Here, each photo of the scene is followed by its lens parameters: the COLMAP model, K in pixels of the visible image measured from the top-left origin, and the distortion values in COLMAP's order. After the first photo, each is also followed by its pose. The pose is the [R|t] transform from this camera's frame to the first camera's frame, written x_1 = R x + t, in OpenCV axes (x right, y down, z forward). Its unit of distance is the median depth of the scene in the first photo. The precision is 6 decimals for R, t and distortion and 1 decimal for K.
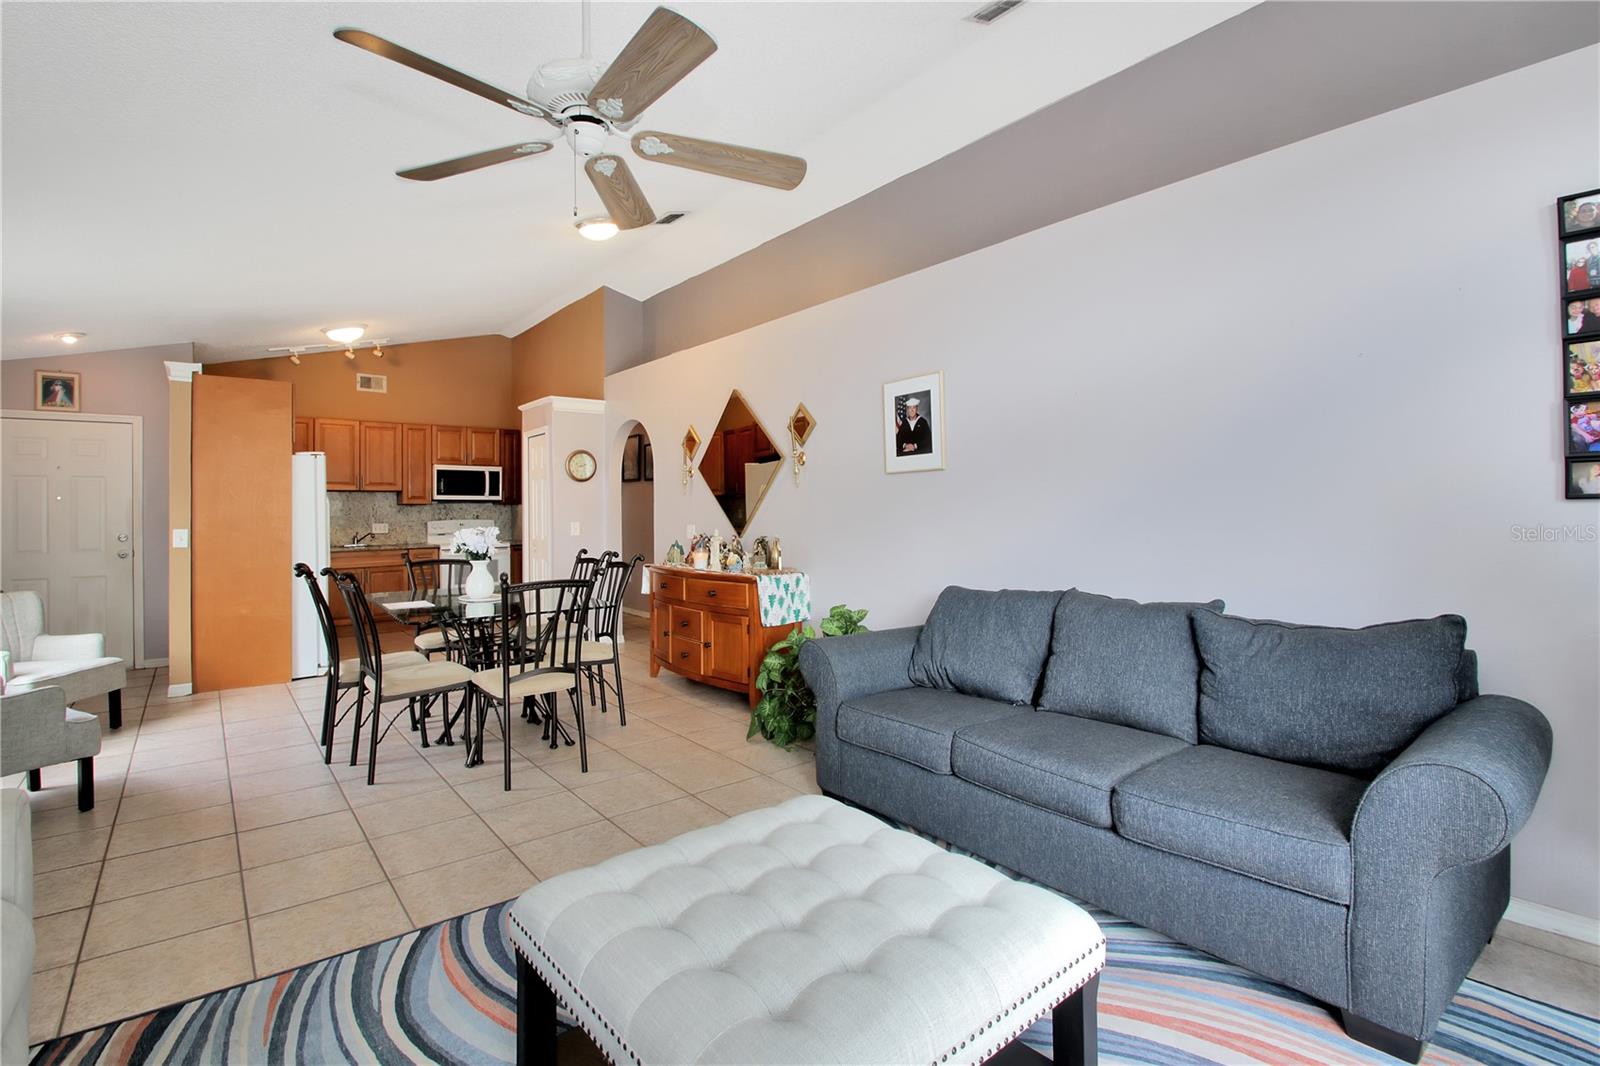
lens RADIAL K [[751.0, 0, 779.7], [0, 751.0, 561.0], [0, 0, 1]] dist [-0.001674, -0.001018]
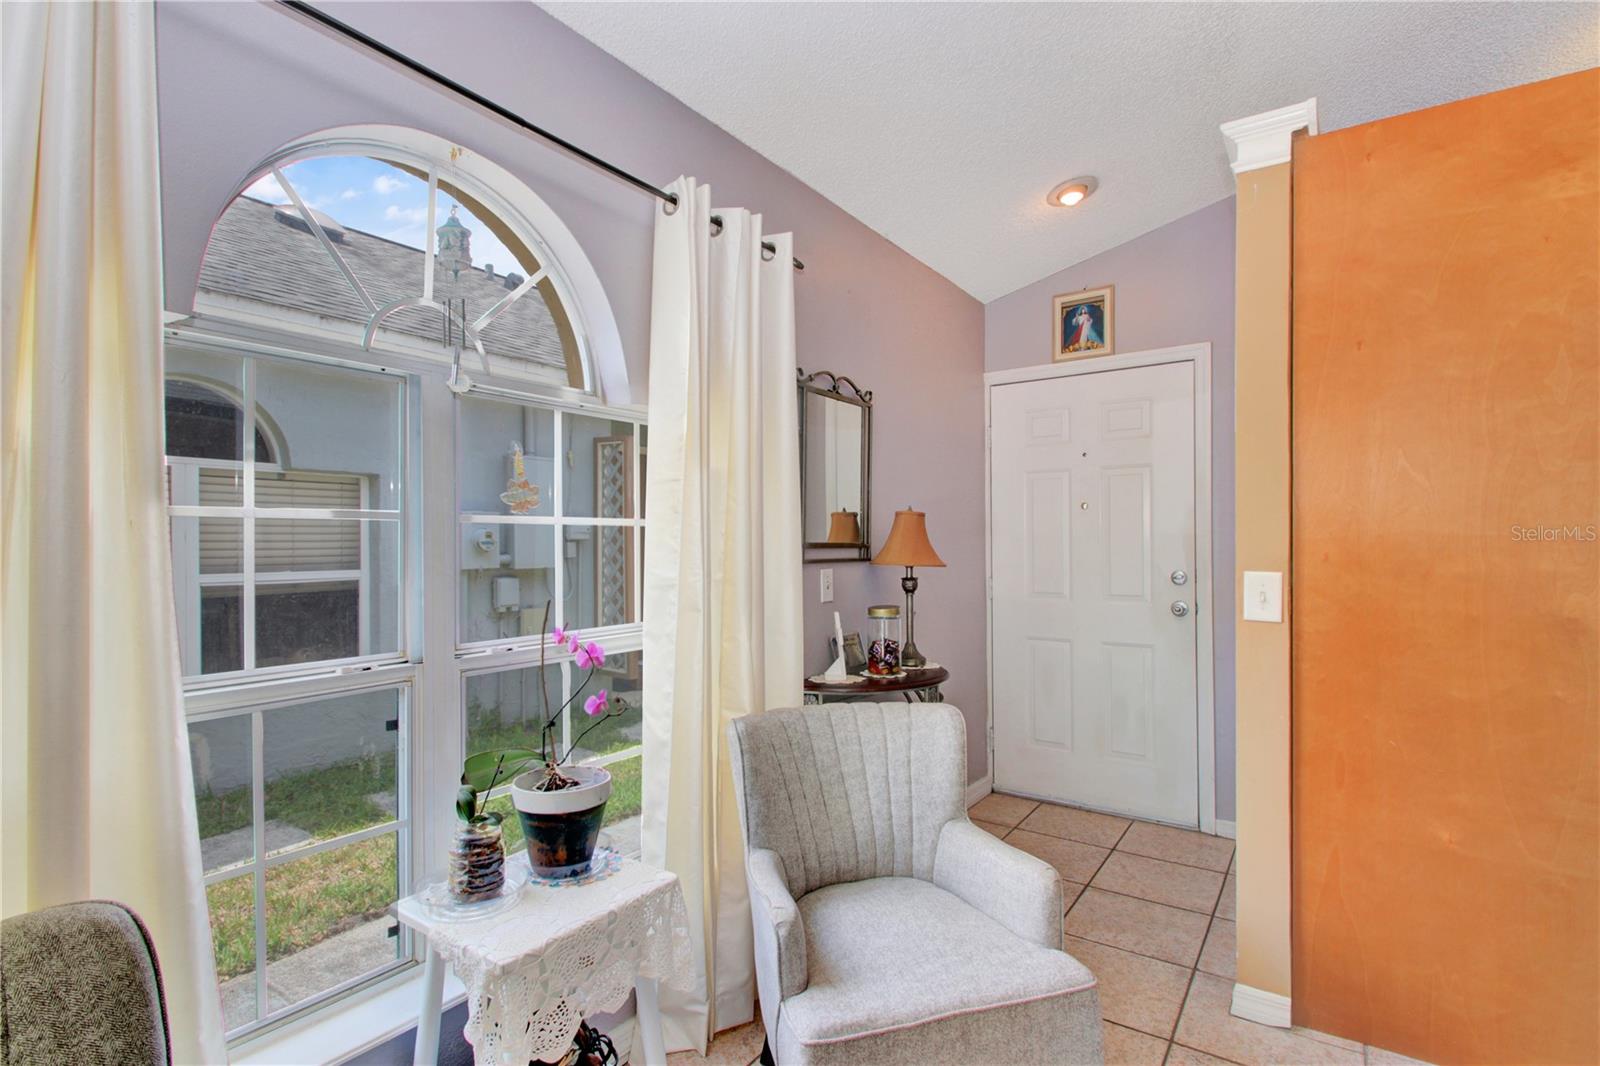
lens RADIAL K [[755.2, 0, 793.0], [0, 755.2, 500.0], [0, 0, 1]] dist [-0.000202, -0.000141]
pose [[0.303376, -0.051820, -0.951461, -0.467790], [-0.046799, 0.996505, -0.069195, -0.036136], [0.951721, 0.065519, 0.299890, 0.606919]]
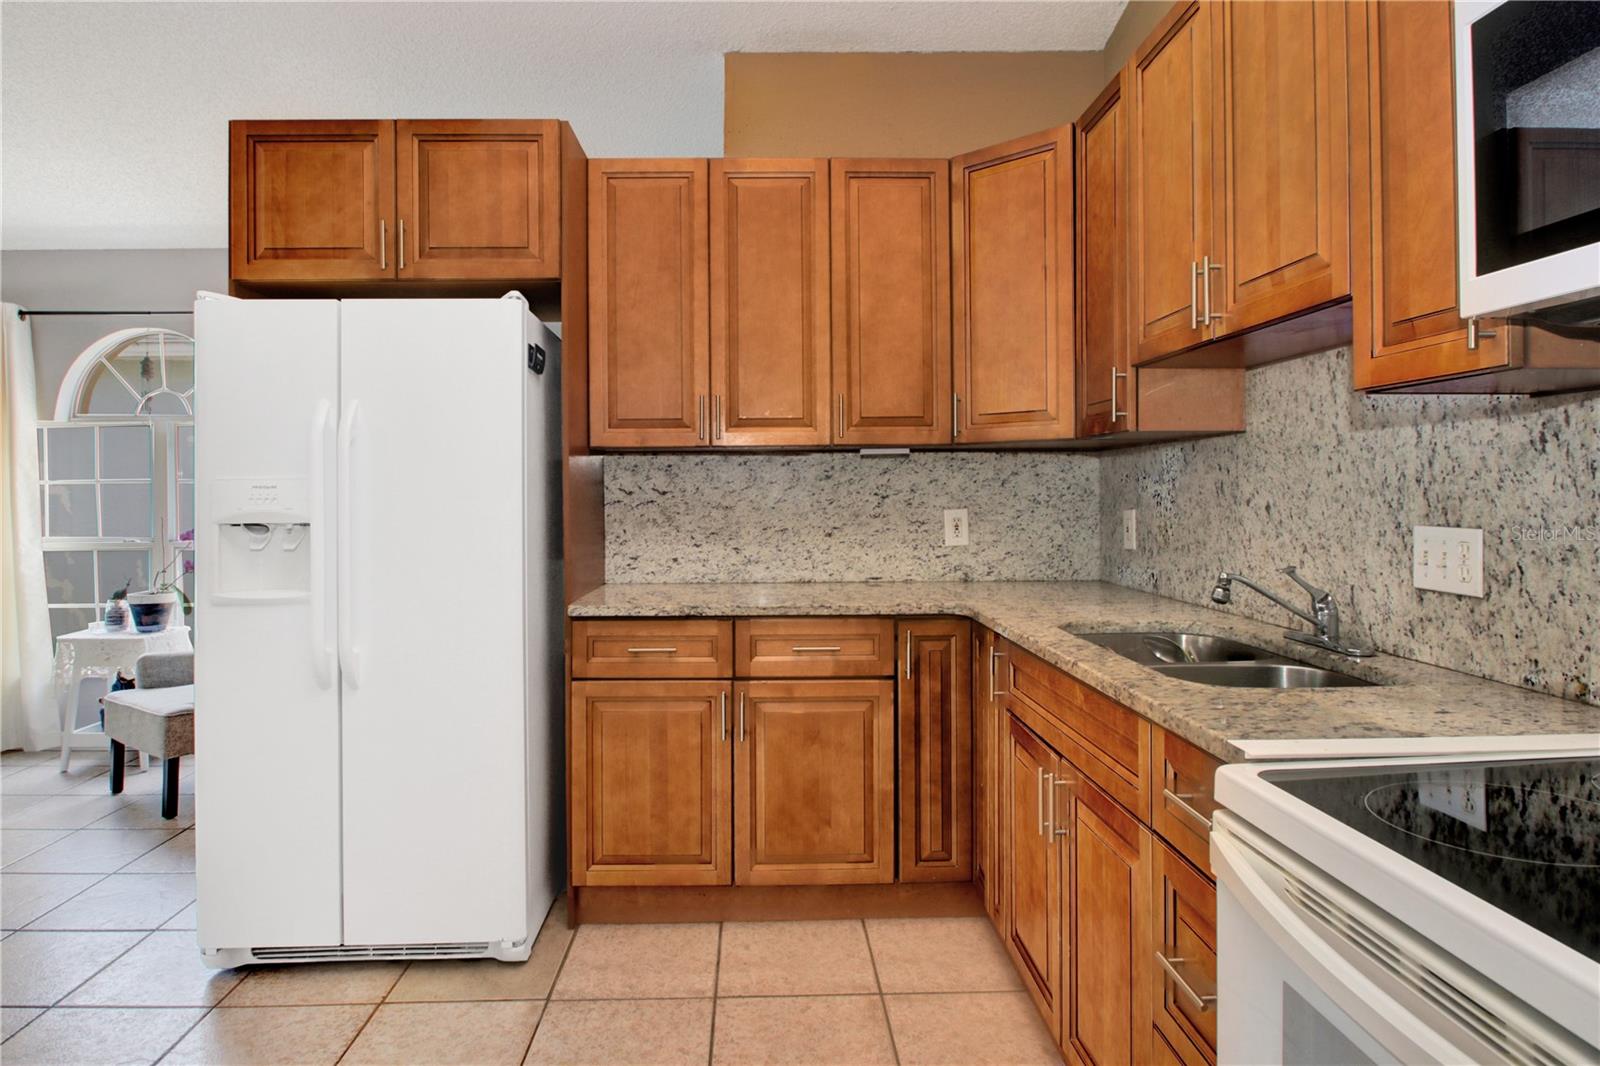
lens RADIAL K [[940.4, 0, 798.1], [0, 940.4, 473.7], [0, 0, 1]] dist [-0.003136, -0.000670]
pose [[-0.594175, 0.000683, -0.804336, -0.433718], [-0.037581, 0.998884, 0.028610, -0.088181], [0.803458, 0.047227, -0.593486, 1.449206]]
